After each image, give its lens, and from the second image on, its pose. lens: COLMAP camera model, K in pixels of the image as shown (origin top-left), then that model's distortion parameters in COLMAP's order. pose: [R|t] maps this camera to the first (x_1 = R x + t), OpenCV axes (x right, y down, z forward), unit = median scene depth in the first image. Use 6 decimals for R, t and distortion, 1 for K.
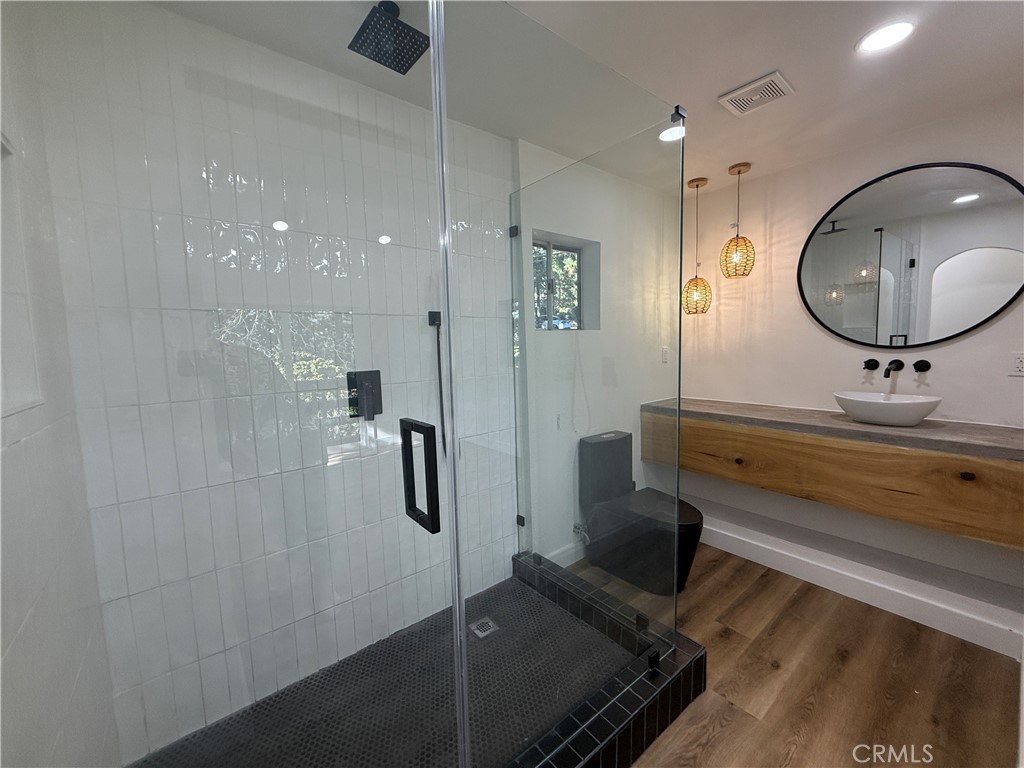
lens RADIAL K [[412.0, 0, 506.9], [0, 412.0, 381.4], [0, 0, 1]] dist [0.001106, -0.000937]
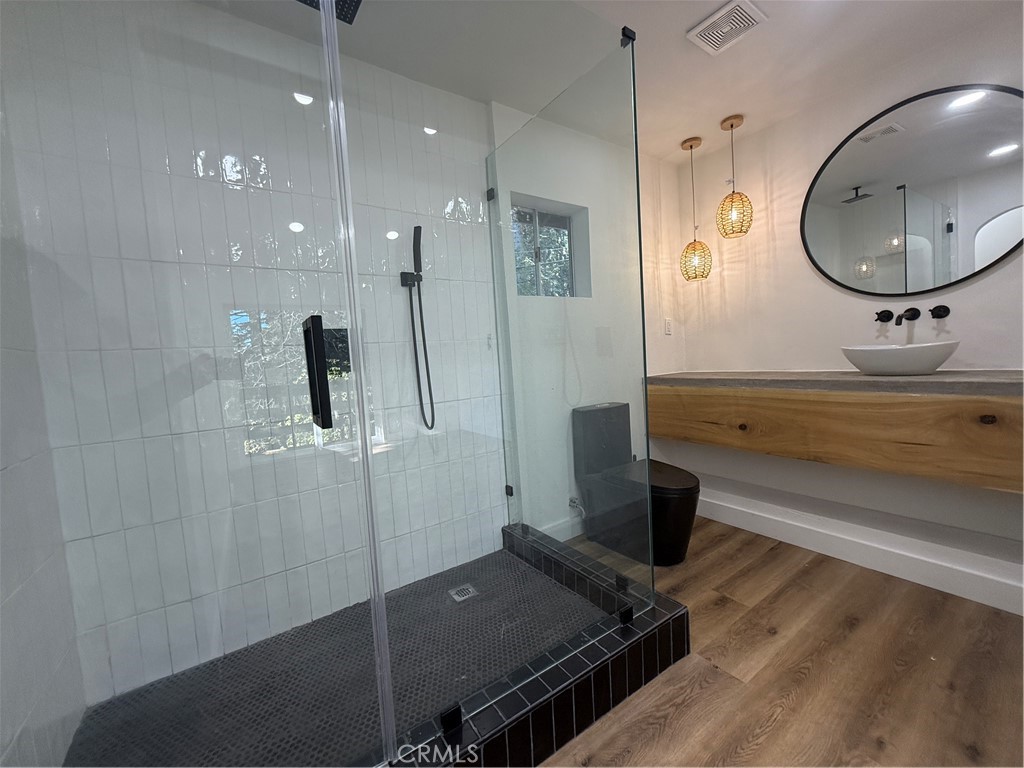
lens RADIAL K [[412.0, 0, 514.3], [0, 412.0, 383.0], [0, 0, 1]] dist [0.001106, -0.000937]
pose [[0.996827, -0.030193, -0.073652, 0.137159], [0.028243, 0.999226, -0.027372, 0.122577], [0.074422, 0.025205, 0.996908, 0.027955]]
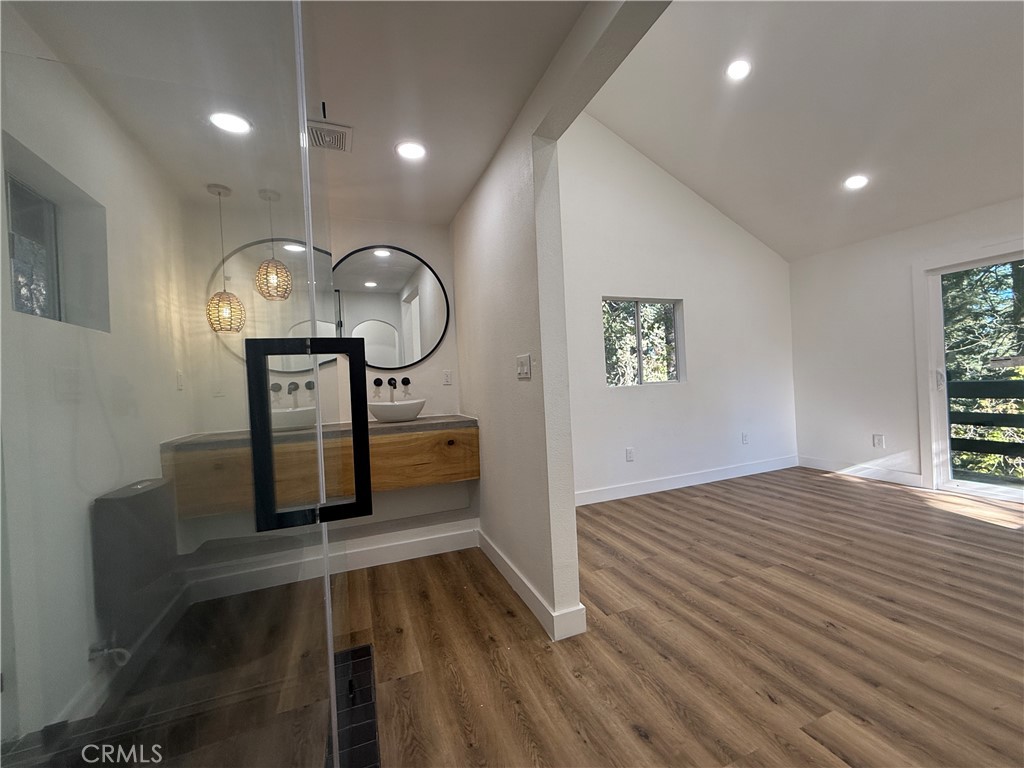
lens RADIAL K [[412.0, 0, 511.2], [0, 412.0, 381.4], [0, 0, 1]] dist [0.001106, -0.000937]
pose [[0.282989, 0.017643, 0.958961, -0.294417], [0.127764, 0.990227, -0.055921, 0.094575], [-0.950576, 0.138346, 0.277969, 0.247856]]
